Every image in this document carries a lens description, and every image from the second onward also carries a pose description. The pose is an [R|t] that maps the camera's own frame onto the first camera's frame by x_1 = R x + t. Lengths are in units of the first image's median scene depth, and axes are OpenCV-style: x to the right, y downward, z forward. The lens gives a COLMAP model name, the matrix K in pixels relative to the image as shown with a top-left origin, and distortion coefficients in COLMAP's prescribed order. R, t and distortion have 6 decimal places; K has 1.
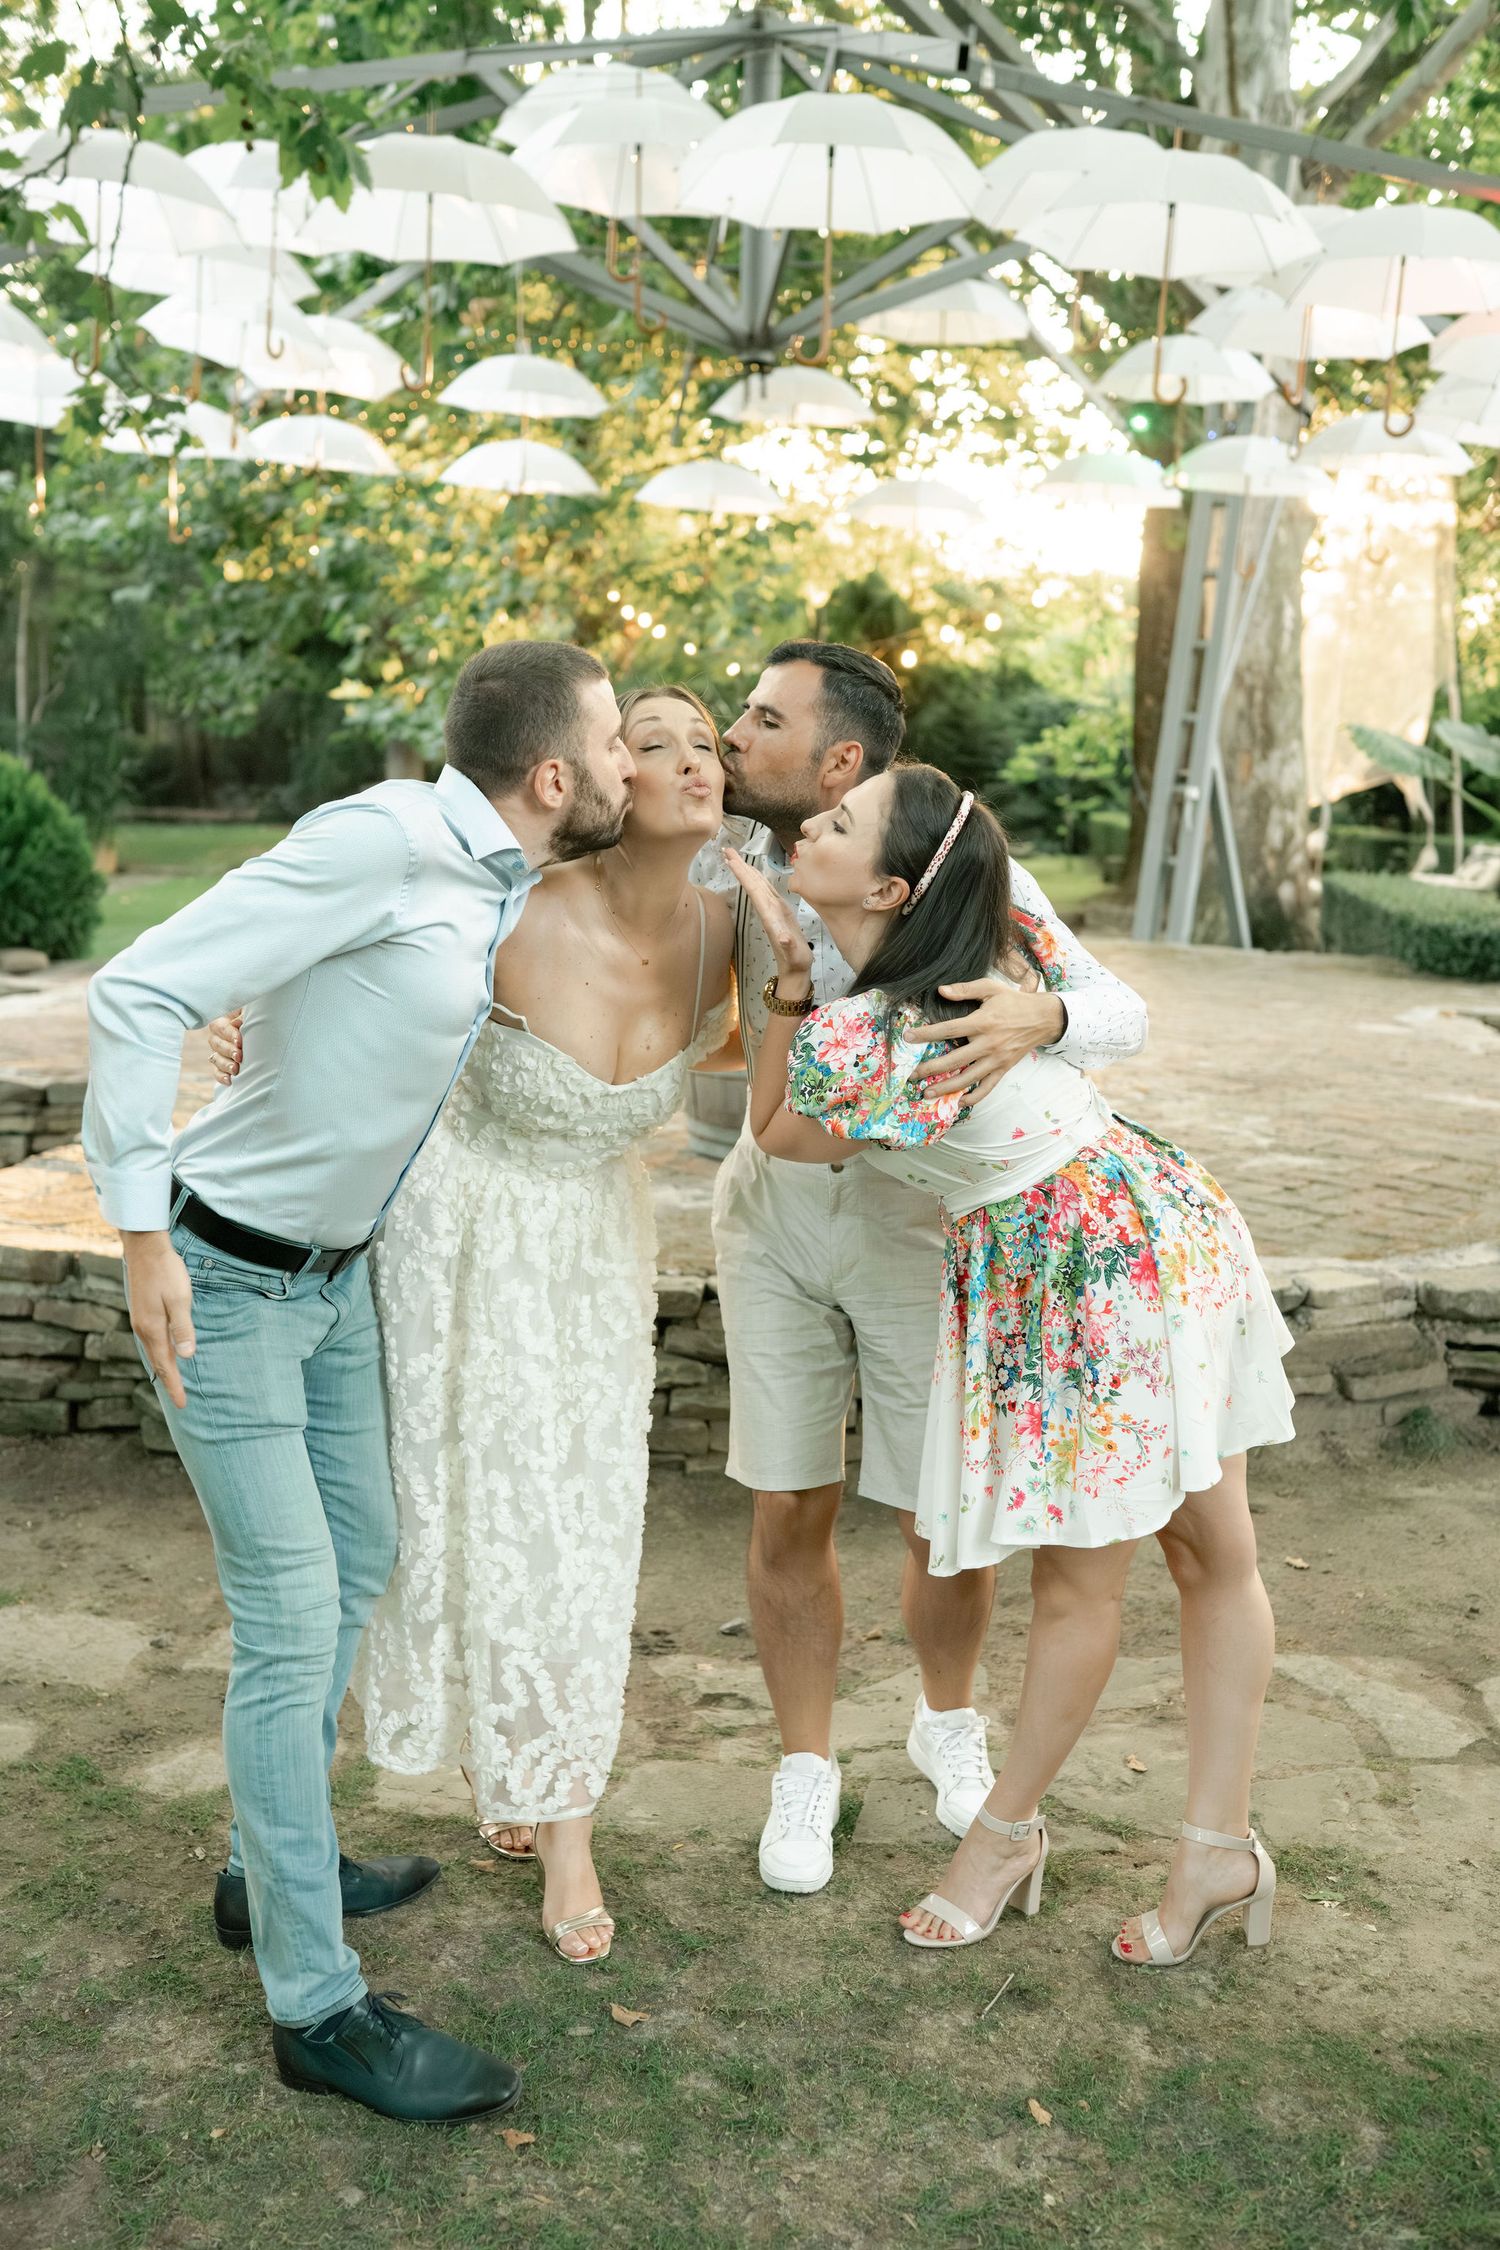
lens RADIAL K [[2072.2, 0, 750.0], [0, 2072.2, 1125.0], [0, 0, 1]] dist [0.006441, -0.001917]
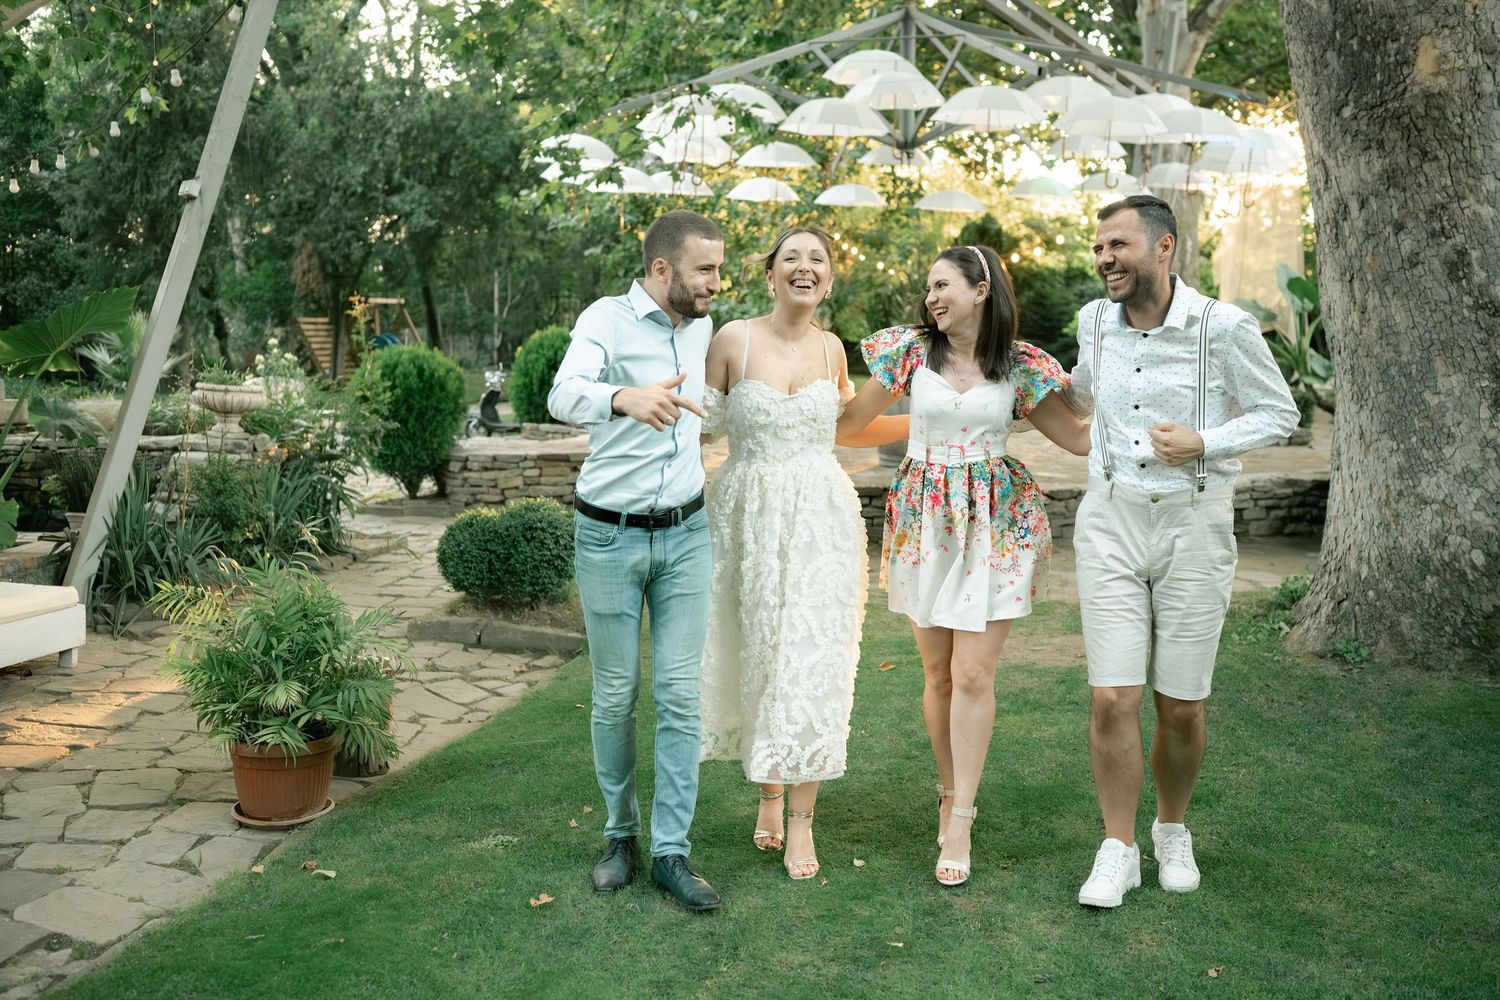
lens RADIAL K [[1409.5, 0, 750.0], [0, 1409.5, 500.0], [0, 0, 1]] dist [0.003058, 0.004290]
pose [[0.992379, -0.010378, -0.122785, 0.023478], [0.003699, 0.998507, -0.054497, 0.126705], [0.123167, 0.053628, 0.990936, -0.693456]]
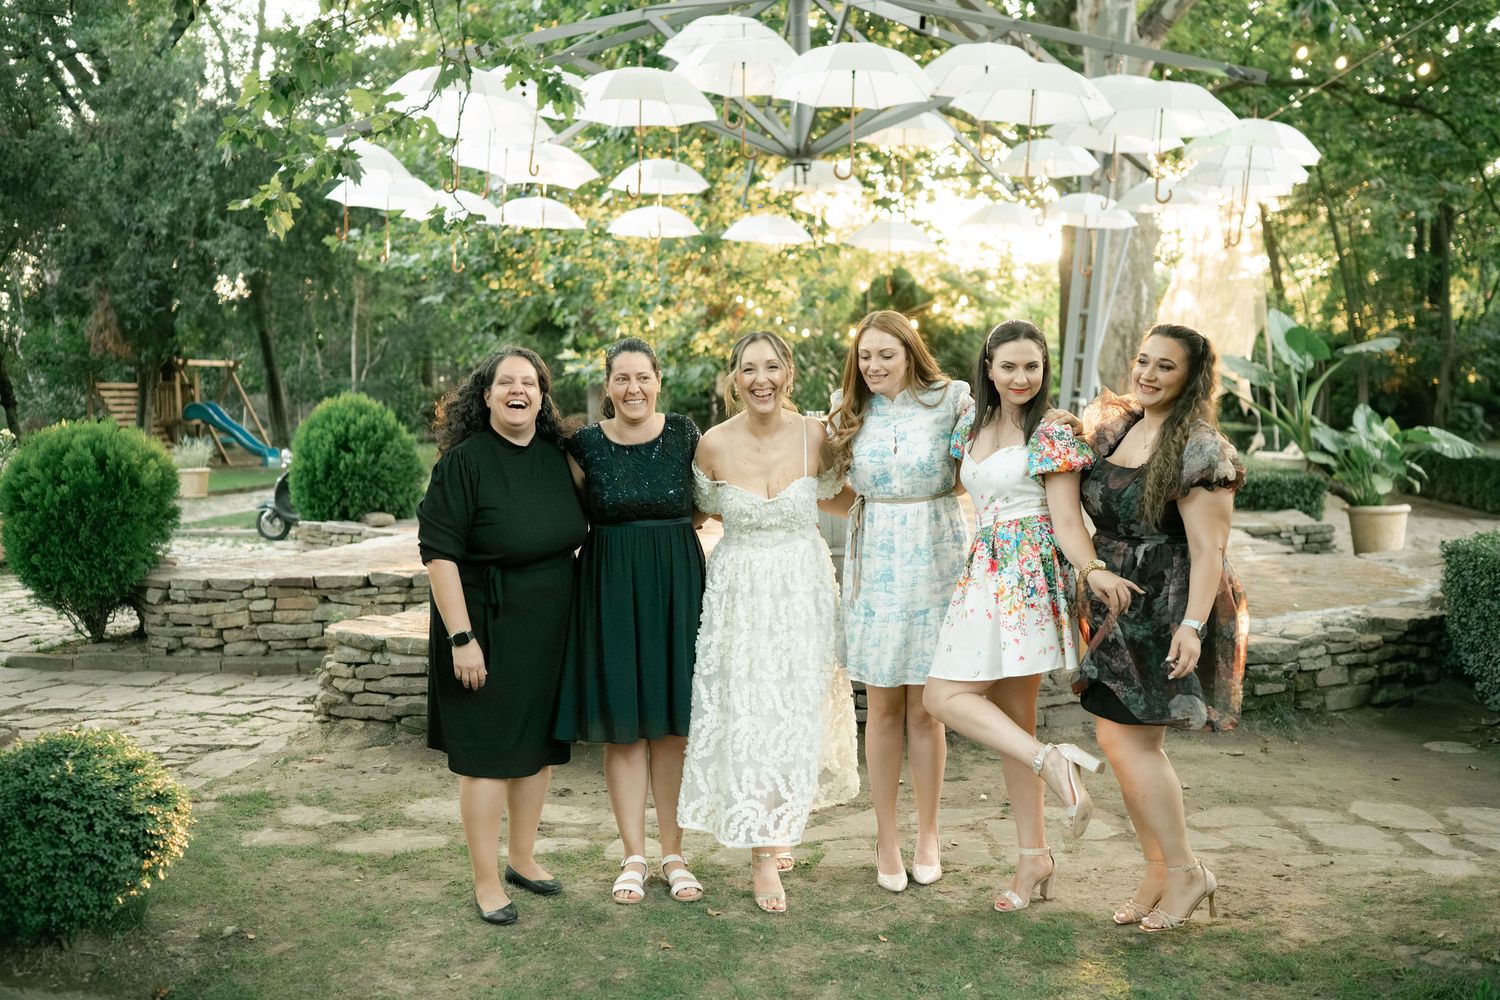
lens RADIAL K [[1439.1, 0, 750.0], [0, 1439.1, 500.0], [0, 0, 1]] dist [0.000059, -0.002108]
pose [[0.997964, -0.025076, -0.058647, 0.030125], [0.019116, 0.994798, -0.100057, 0.042814], [0.060851, 0.098732, 0.993252, -0.225903]]
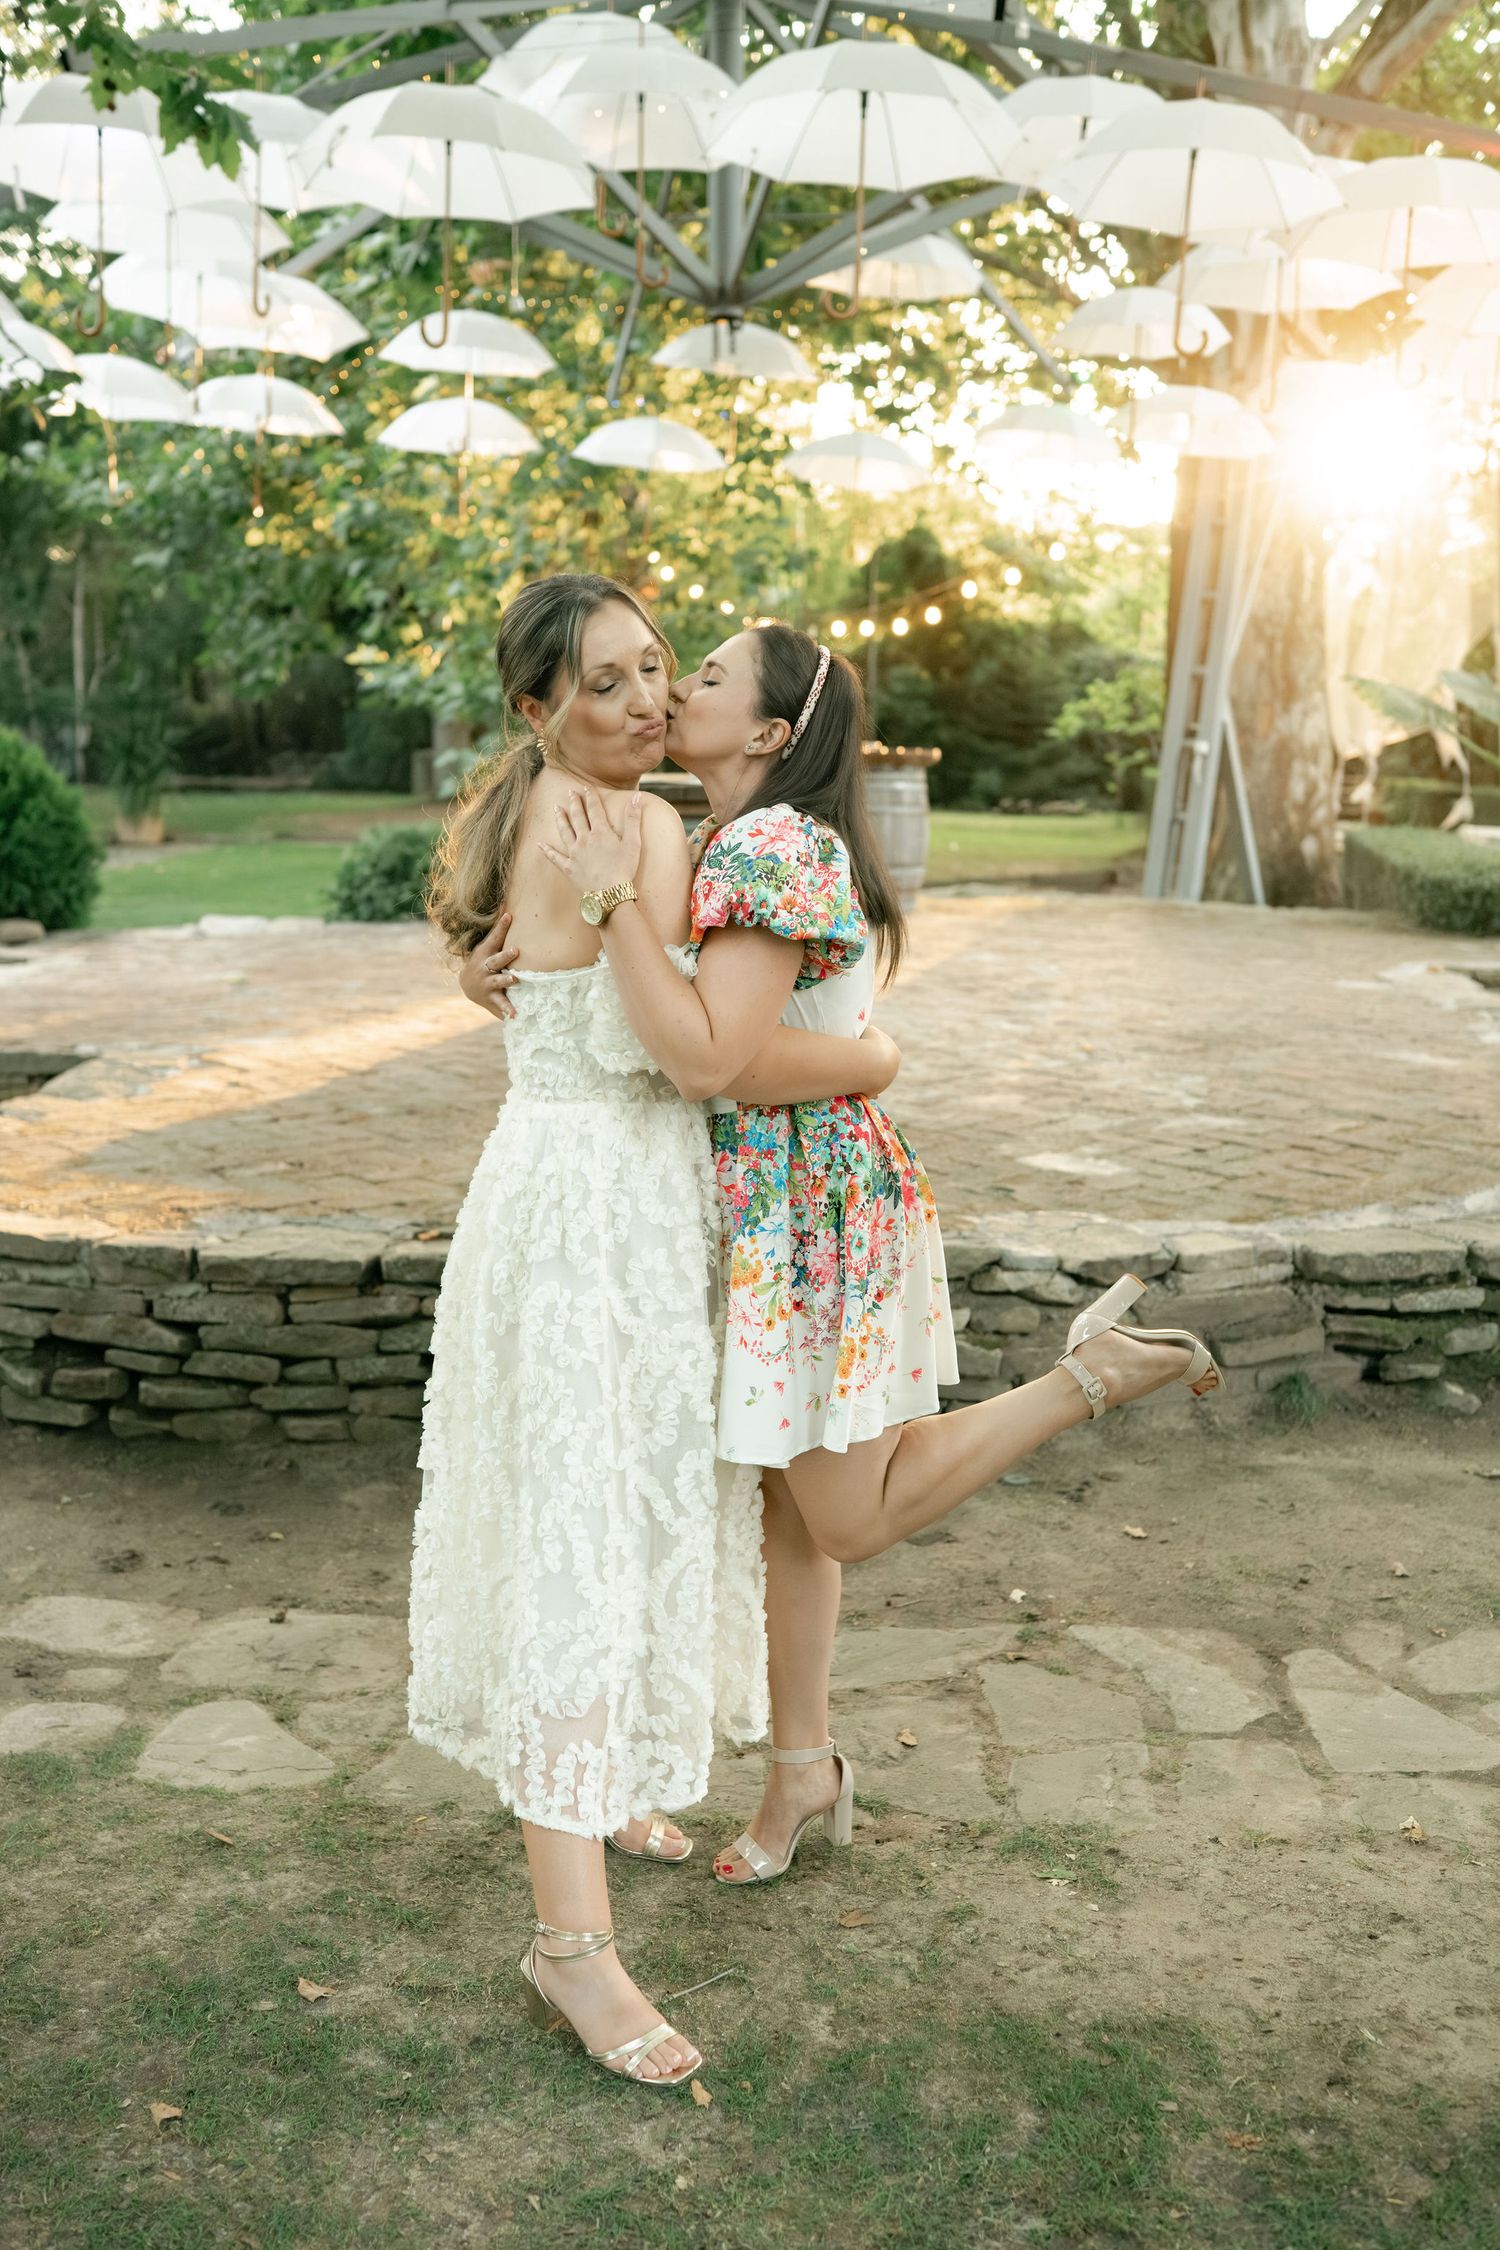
lens RADIAL K [[2072.2, 0, 750.0], [0, 2072.2, 1125.0], [0, 0, 1]] dist [0.006441, -0.001917]
pose [[0.999189, -0.006926, -0.039665, 0.064615], [0.007656, 0.999803, 0.018304, -0.000591], [0.039530, -0.018593, 0.999045, 0.007835]]
